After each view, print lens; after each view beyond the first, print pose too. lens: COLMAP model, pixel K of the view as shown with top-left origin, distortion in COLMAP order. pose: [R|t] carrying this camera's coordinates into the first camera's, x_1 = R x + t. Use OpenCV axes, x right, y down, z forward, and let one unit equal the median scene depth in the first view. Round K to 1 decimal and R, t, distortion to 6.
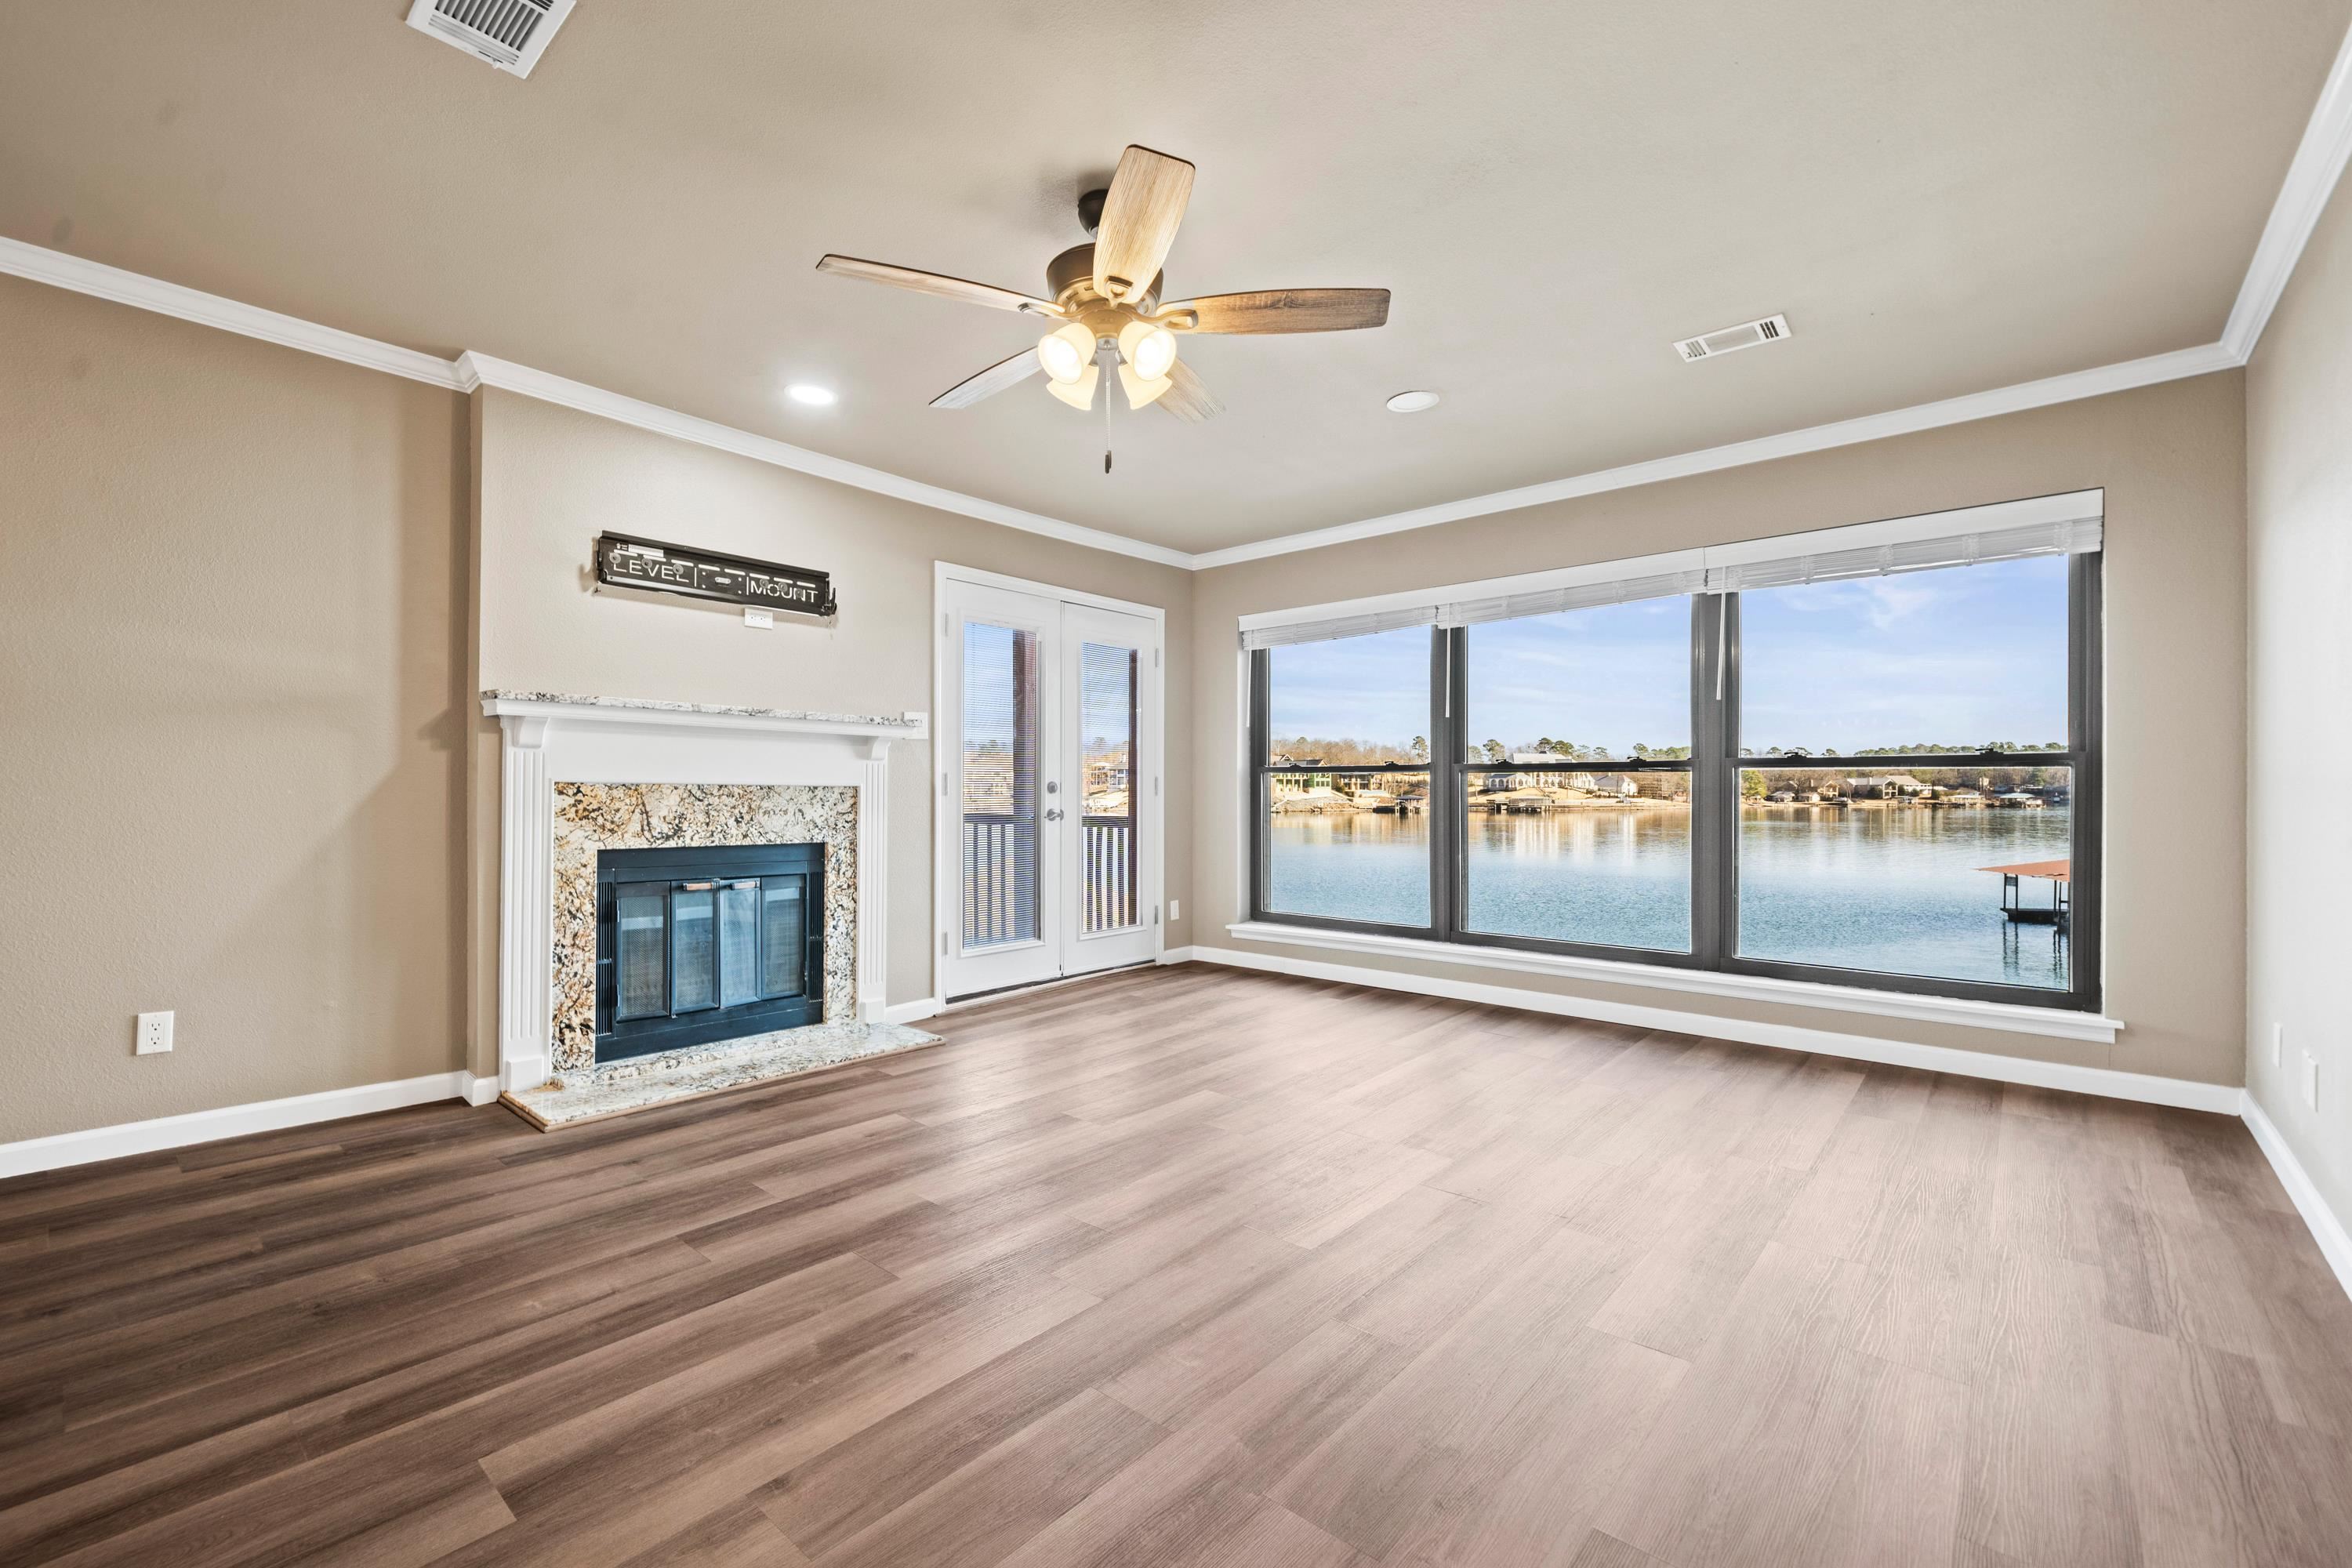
lens RADIAL K [[1020.5, 0, 1165.8], [0, 1020.5, 791.5], [0, 0, 1]] dist [-0.008738, 0.000699]
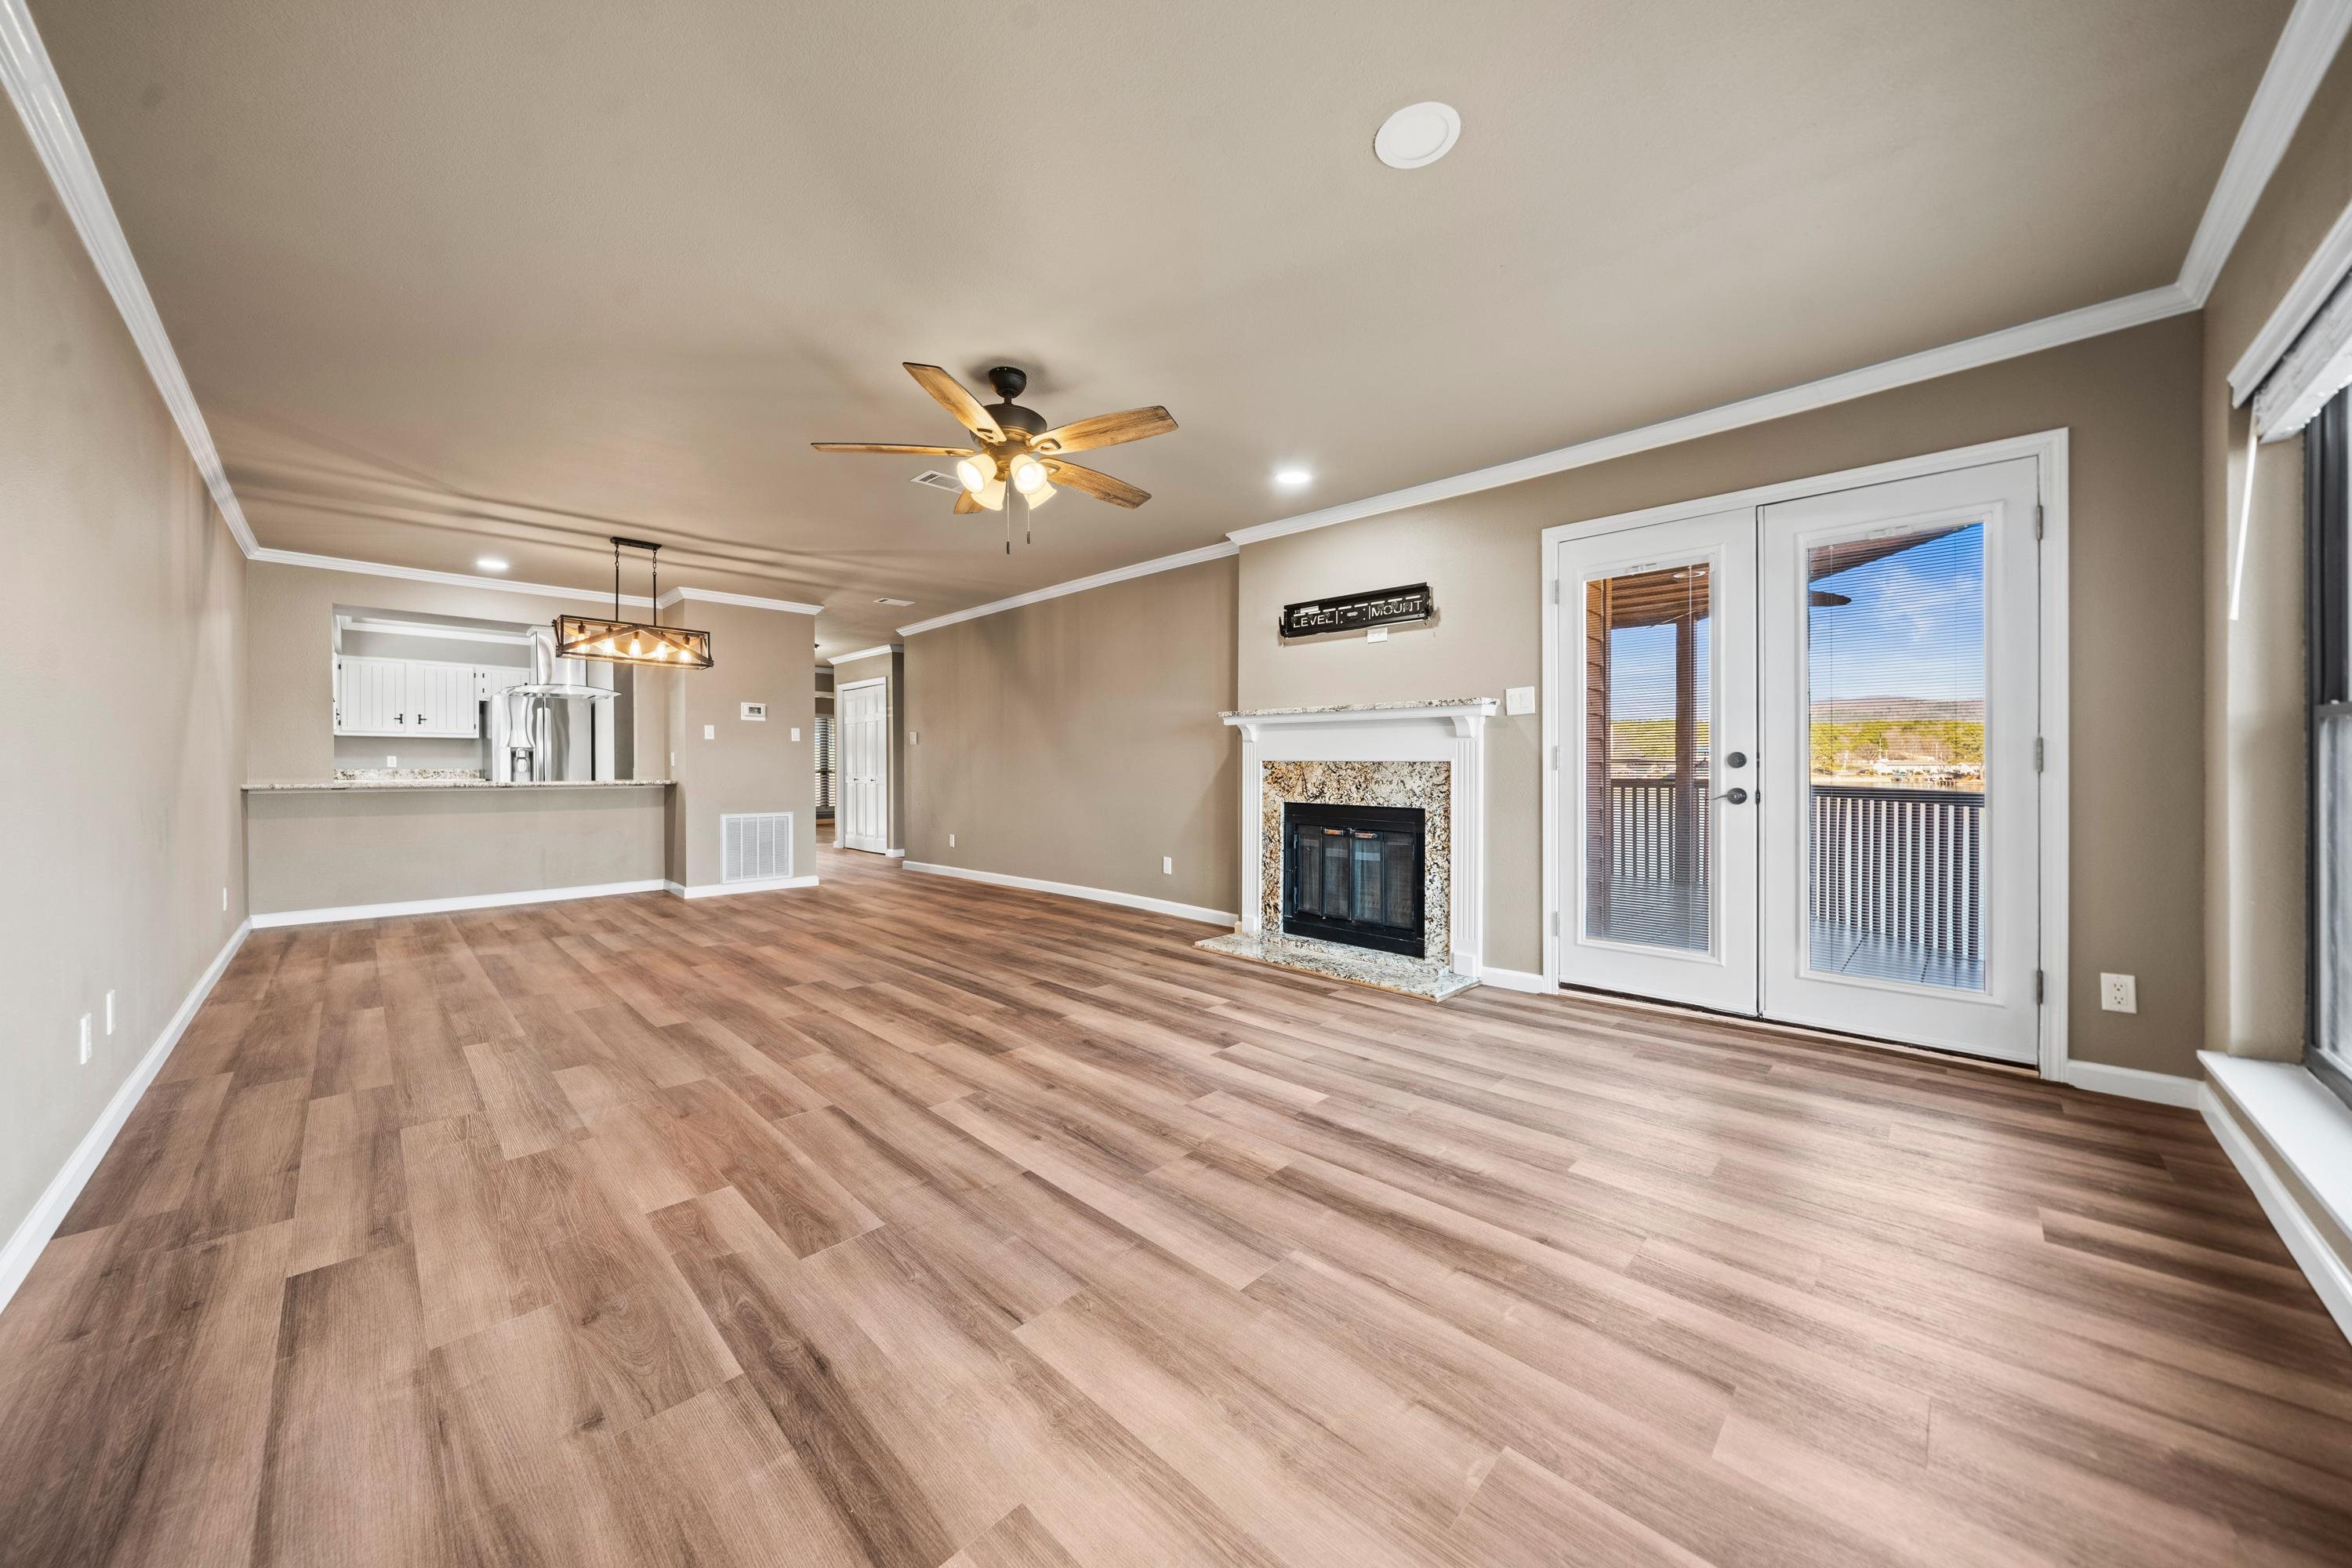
lens RADIAL K [[804.2, 0, 1131.7], [0, 804.2, 773.3], [0, 0, 1]] dist [-0.005761, 0.000107]
pose [[-0.094613, 0.006492, -0.995493, 0.675023], [0.001664, 0.999978, 0.006363, 0.001948], [0.995513, -0.001054, -0.094622, 0.791614]]
